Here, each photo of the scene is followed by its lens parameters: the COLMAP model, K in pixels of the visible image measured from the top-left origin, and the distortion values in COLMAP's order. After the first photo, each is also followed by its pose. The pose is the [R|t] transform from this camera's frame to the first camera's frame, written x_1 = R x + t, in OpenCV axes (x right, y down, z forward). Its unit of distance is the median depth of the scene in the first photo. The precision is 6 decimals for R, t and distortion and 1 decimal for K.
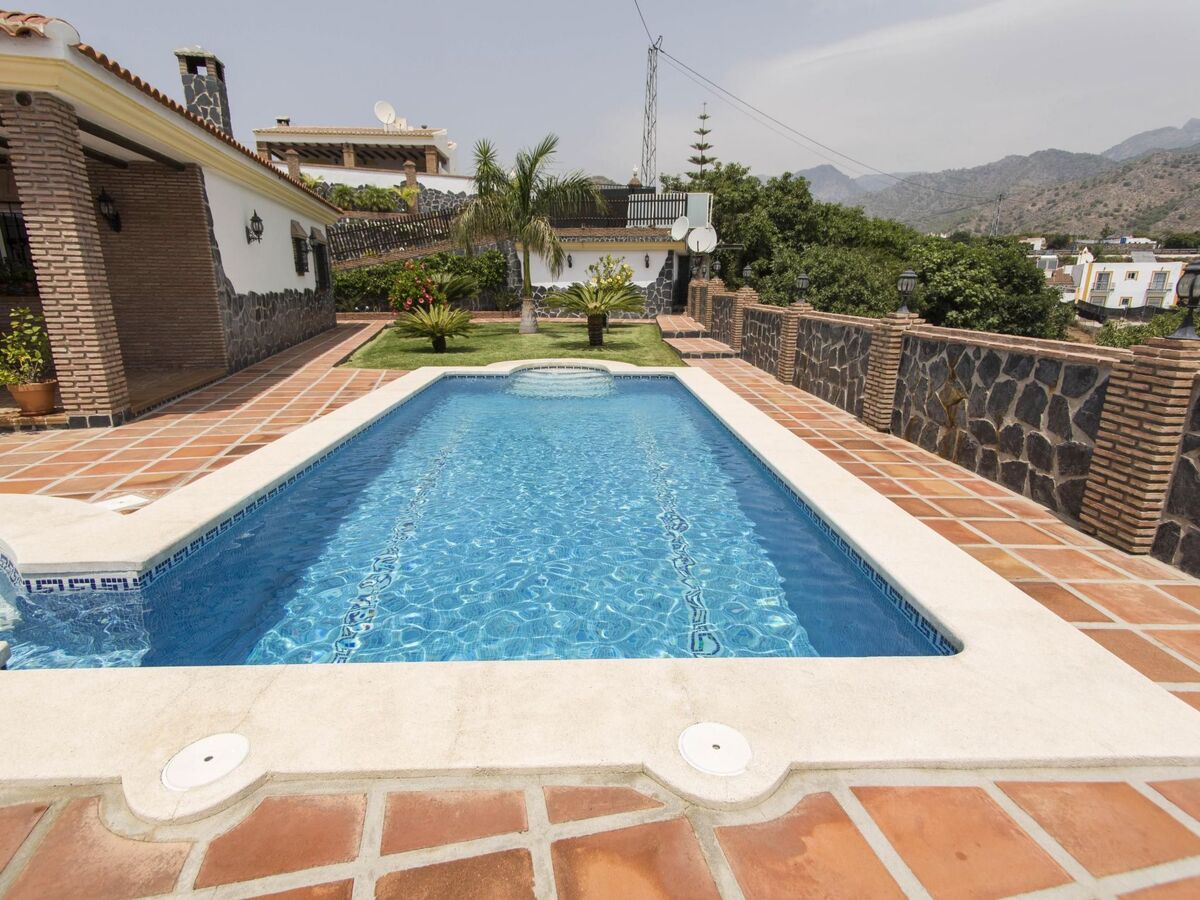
lens RADIAL K [[626.5, 0, 596.6], [0, 626.5, 446.3], [0, 0, 1]] dist [0.016956, -0.004952]
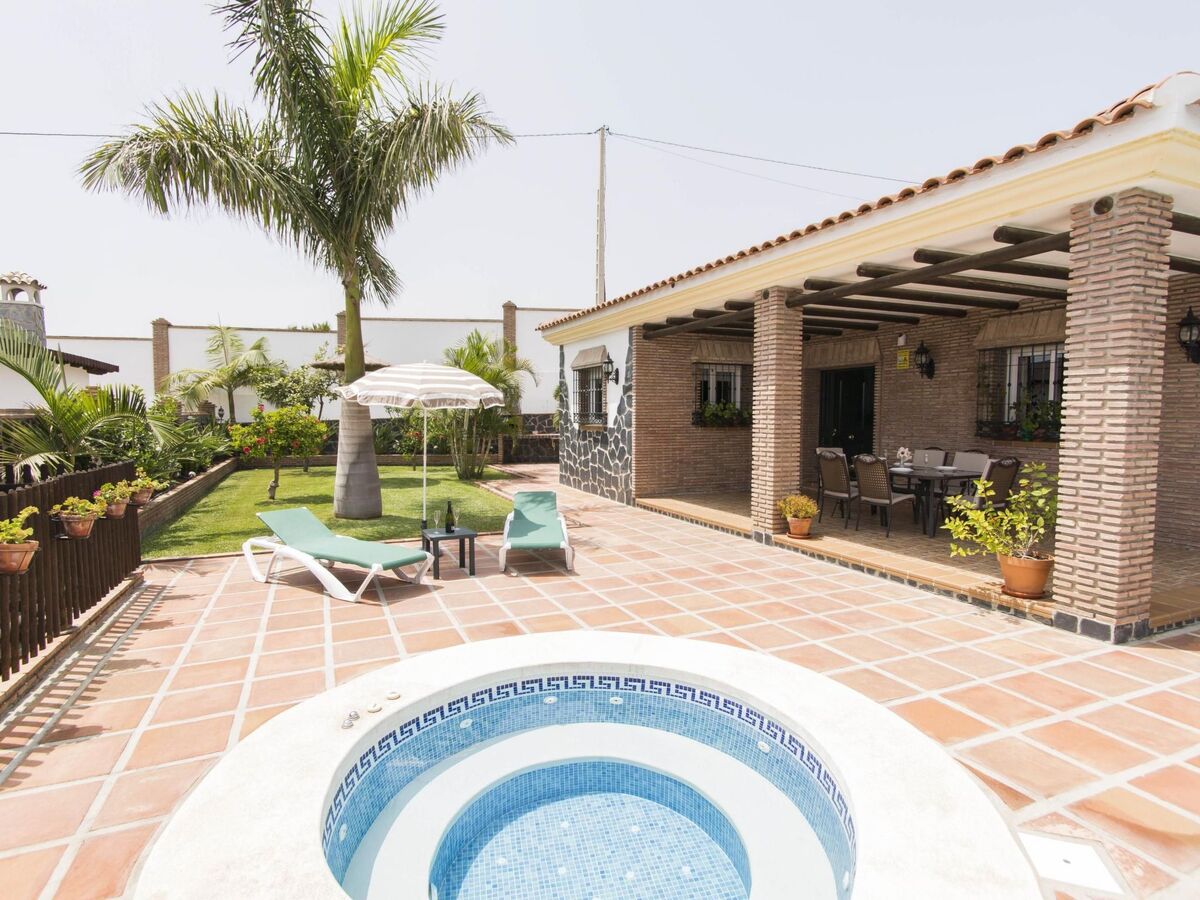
lens RADIAL K [[626.5, 0, 595.2], [0, 626.5, 450.3], [0, 0, 1]] dist [0.016956, -0.004952]
pose [[0.186844, 0.052314, -0.980996, -0.148537], [-0.248233, 0.968690, 0.004379, -0.065550], [0.950510, 0.242697, 0.193980, 0.201060]]
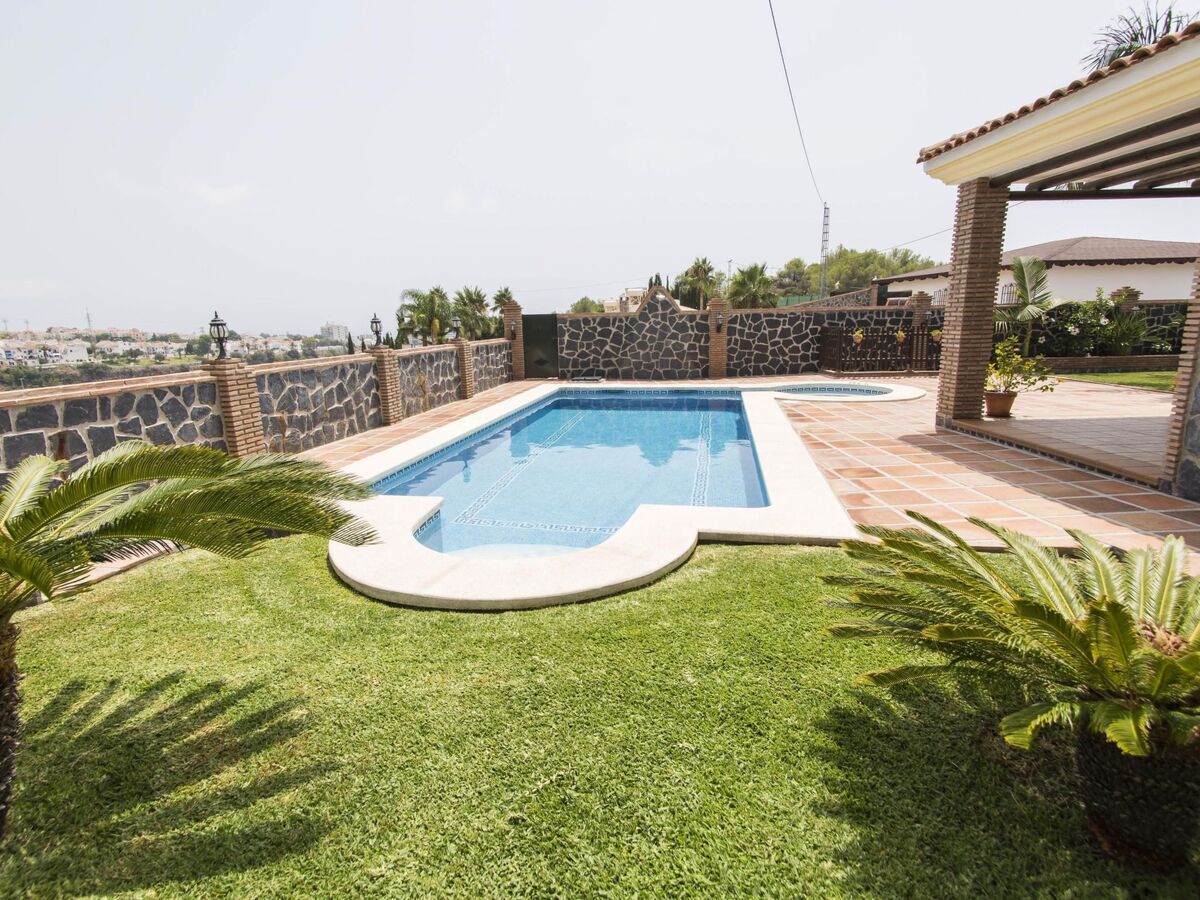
lens RADIAL K [[626.5, 0, 606.5], [0, 626.5, 449.3], [0, 0, 1]] dist [0.016956, -0.004952]
pose [[-0.980716, -0.026805, 0.193593, -0.231112], [0.063254, 0.893702, 0.444179, -0.424604], [-0.184921, 0.447859, -0.874772, 1.588746]]
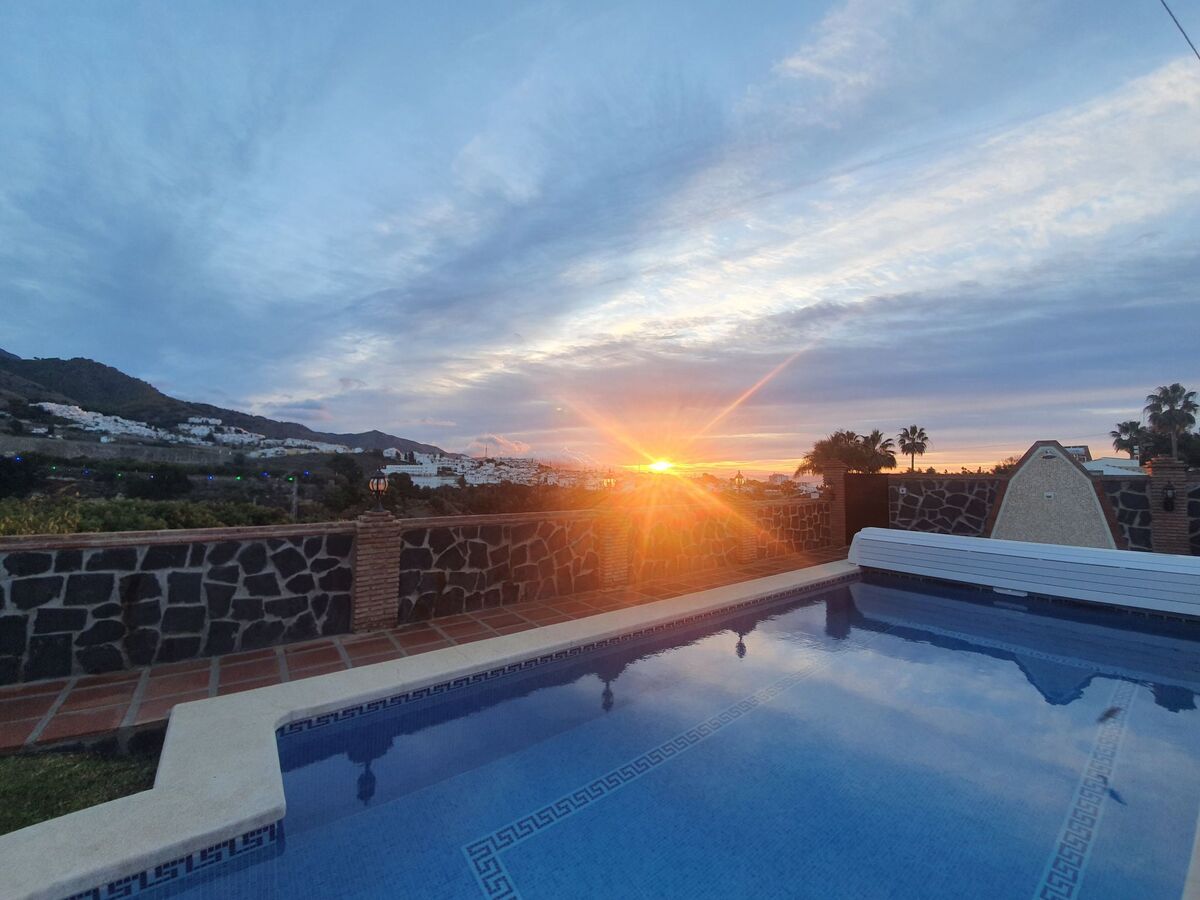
lens RADIAL K [[482.3, 0, 617.8], [0, 482.3, 449.4], [0, 0, 1]] dist [-0.004265, -0.006659]
pose [[-0.600918, 0.025054, 0.798918, -0.272824], [0.188854, 0.975660, 0.111453, -0.306581], [-0.776680, 0.217853, -0.591023, 1.102884]]
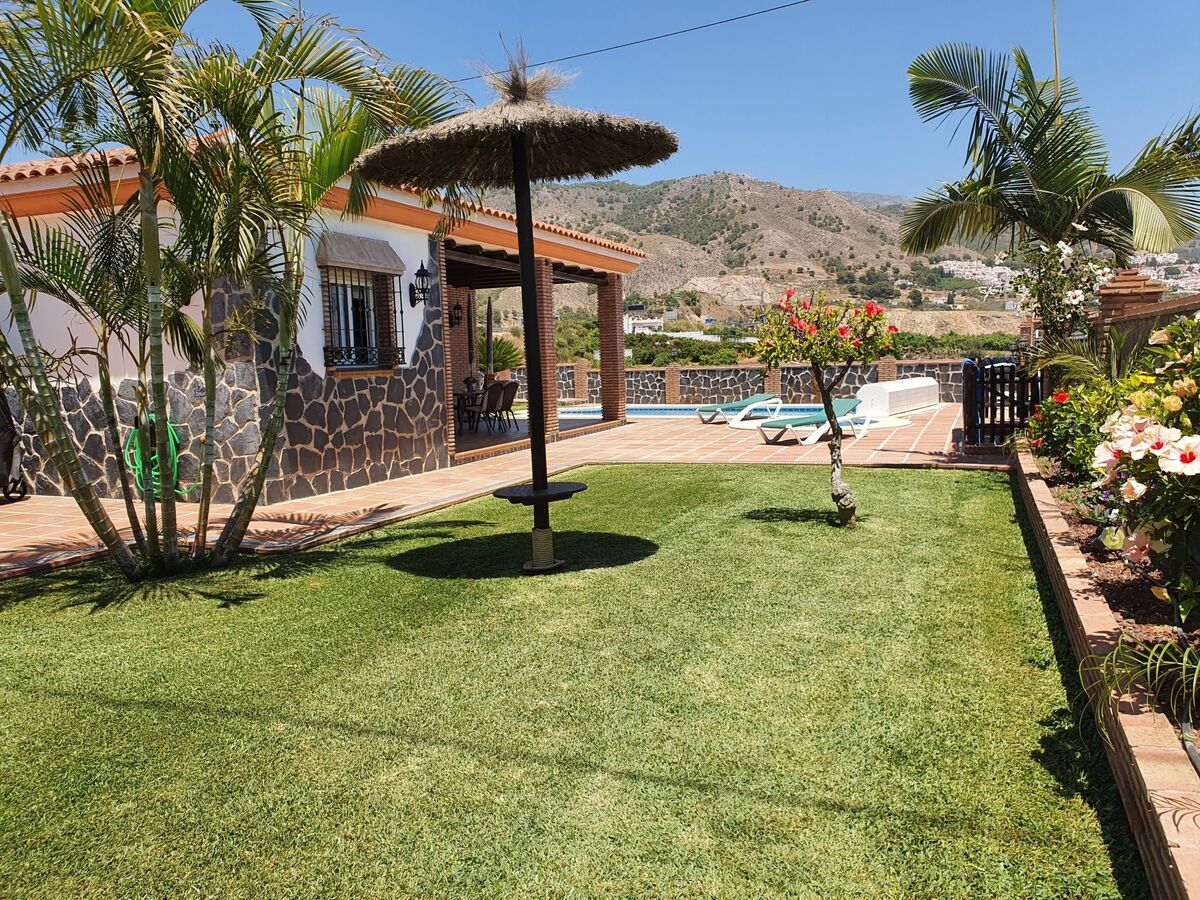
lens RADIAL K [[947.8, 0, 591.5], [0, 947.8, 480.6], [0, 0, 1]] dist [0.035539, -0.033494]
pose [[0.575730, -0.128378, 0.807499, -2.238612], [0.241192, 0.970316, -0.017702, 0.115541], [-0.781256, 0.204954, 0.589604, -0.449827]]
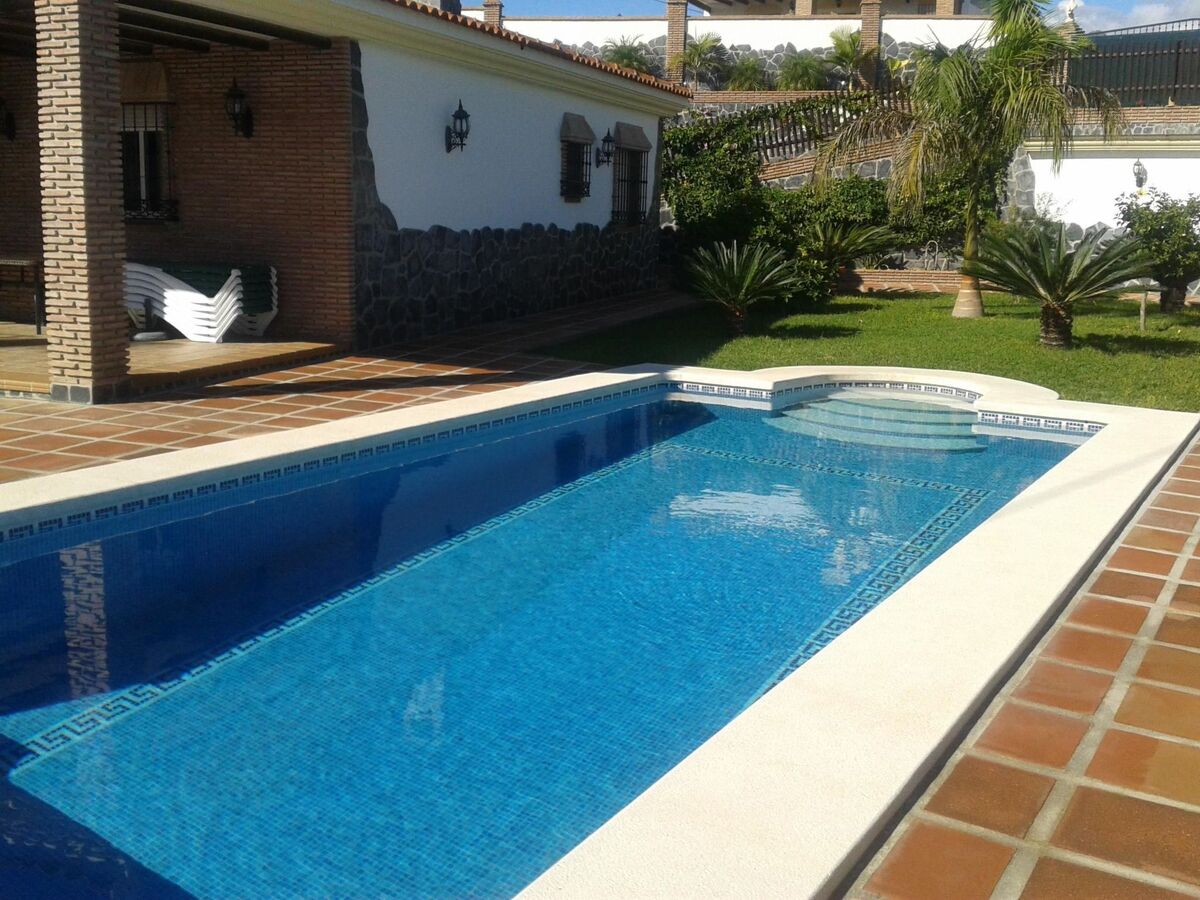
lens RADIAL K [[1199.1, 0, 589.3], [0, 1199.1, 420.2], [0, 0, 1]] dist [0.080627, 0.000000]
pose [[0.832893, 0.105020, -0.543378, 0.310742], [-0.151739, 0.987540, -0.041723, -0.027588], [0.532225, 0.117202, 0.838451, 0.097040]]
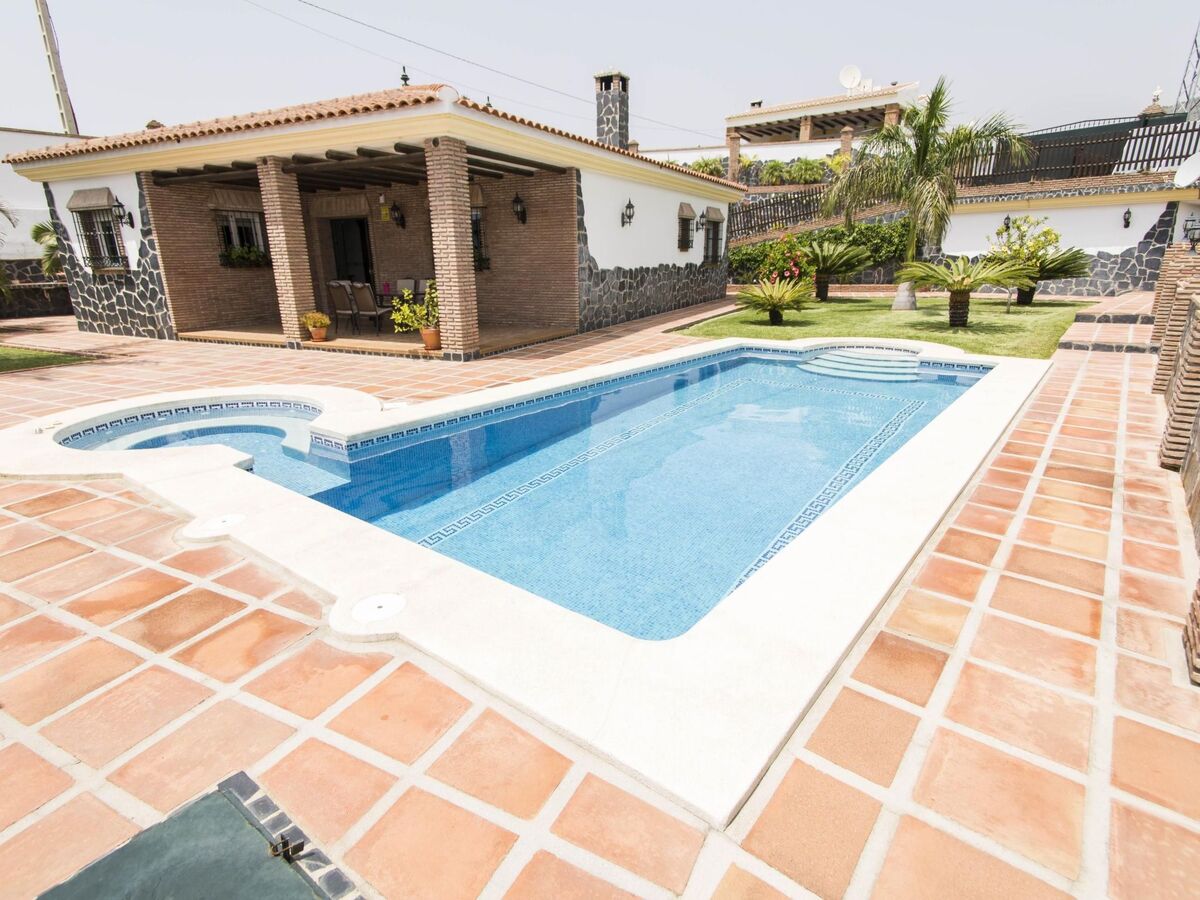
lens RADIAL K [[626.5, 0, 598.1], [0, 626.5, 445.7], [0, 0, 1]] dist [0.016956, -0.004952]
pose [[0.763286, 0.172253, -0.622674, 0.282187], [-0.146353, 0.984847, 0.093041, -0.014085], [0.629265, 0.020114, 0.776930, 0.046732]]
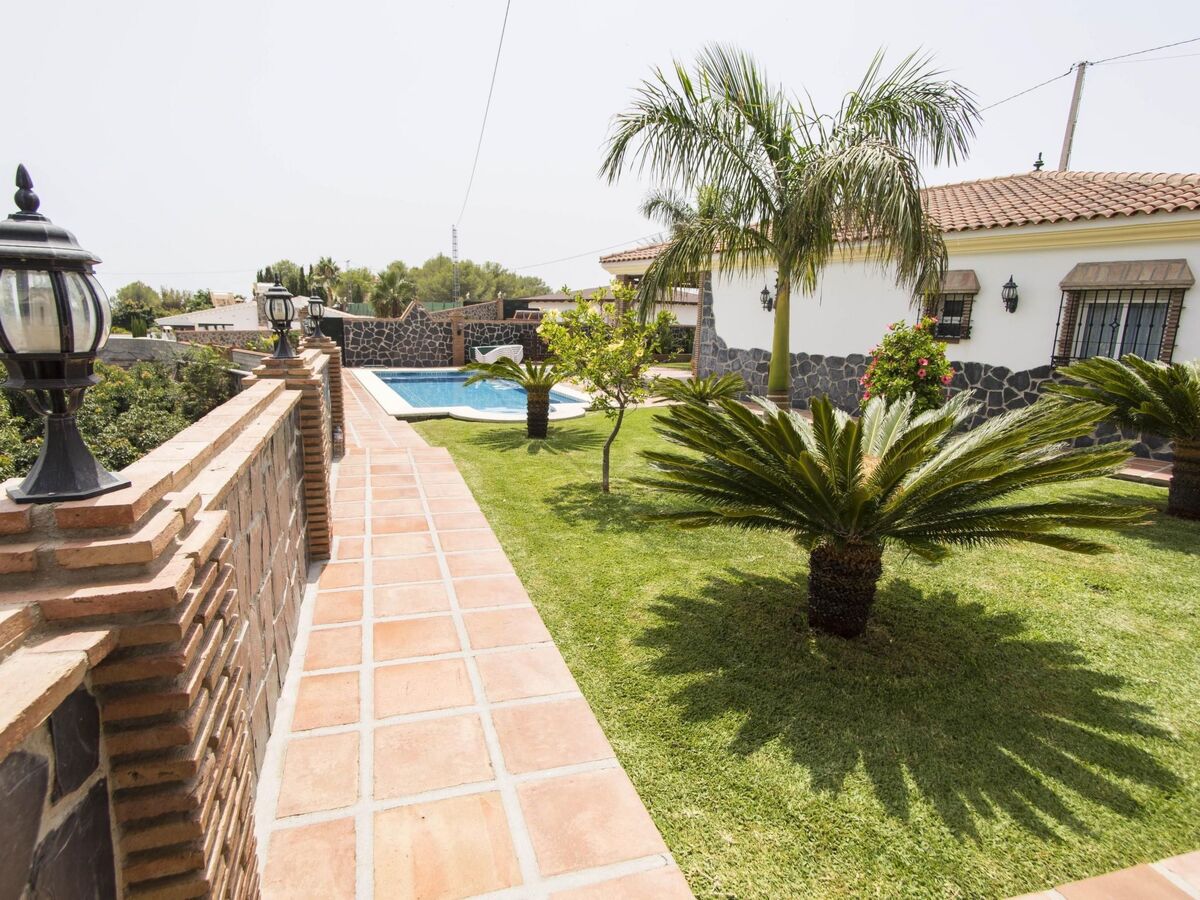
lens RADIAL K [[626.5, 0, 602.0], [0, 626.5, 451.0], [0, 0, 1]] dist [0.016956, -0.004952]
pose [[-0.916359, 0.053879, -0.396715, 0.299707], [-0.131256, 0.895706, 0.424832, -0.659127], [0.378229, 0.441370, -0.813717, 2.367029]]
